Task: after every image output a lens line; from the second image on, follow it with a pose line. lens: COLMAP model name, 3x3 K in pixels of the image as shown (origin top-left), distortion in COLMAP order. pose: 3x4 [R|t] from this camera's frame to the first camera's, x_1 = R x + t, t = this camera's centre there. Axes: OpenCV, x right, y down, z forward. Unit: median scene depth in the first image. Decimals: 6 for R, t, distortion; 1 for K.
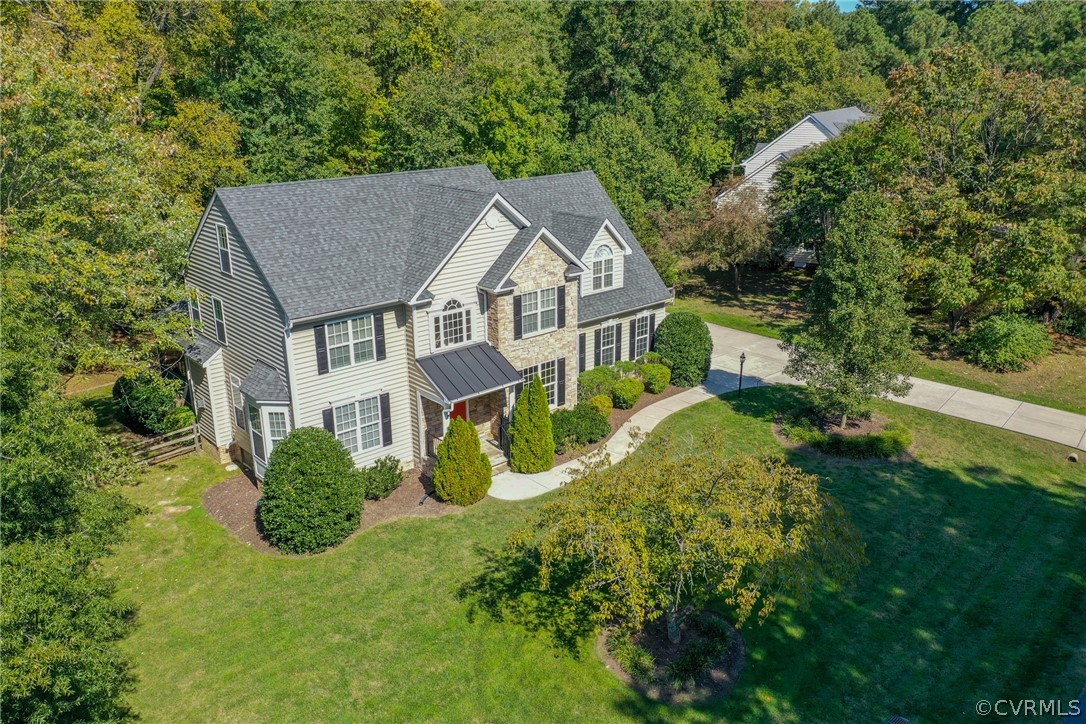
lens RADIAL K [[858.6, 0, 543.0], [0, 858.6, 362.0], [0, 0, 1]] dist [0.002470, 0.000177]
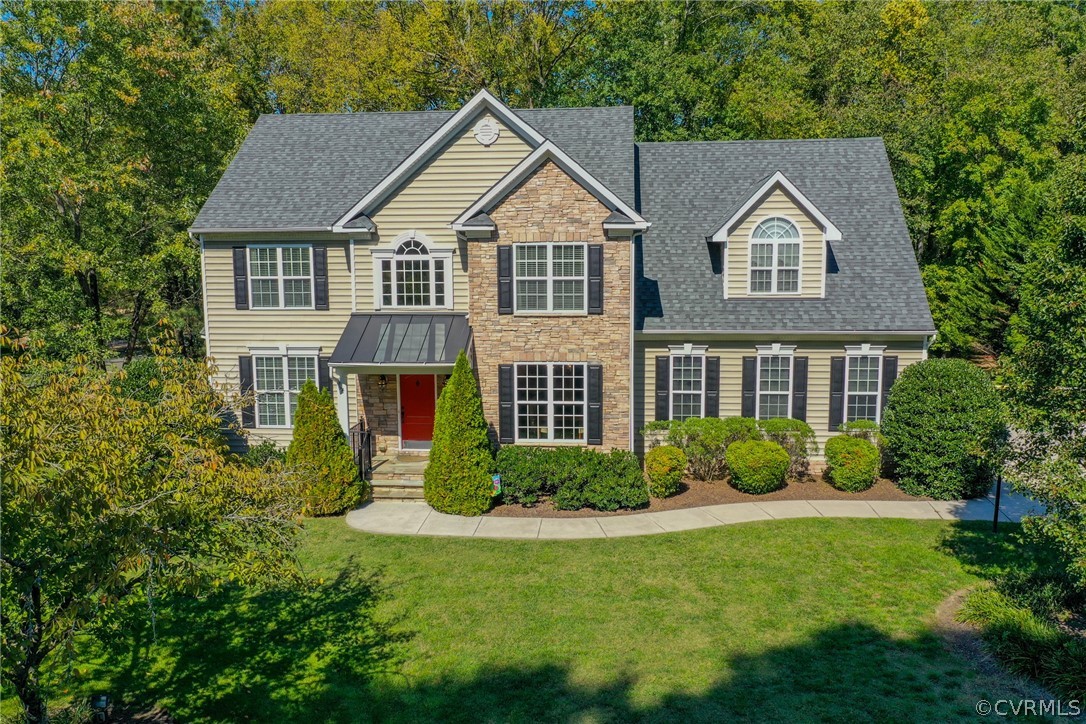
lens RADIAL K [[858.6, 0, 543.0], [0, 858.6, 362.0], [0, 0, 1]] dist [0.002470, 0.000177]
pose [[0.682521, 0.099356, -0.724081, 0.474618], [-0.229755, 0.969659, -0.083515, 0.057520], [0.693814, 0.223362, 0.684640, 0.588244]]
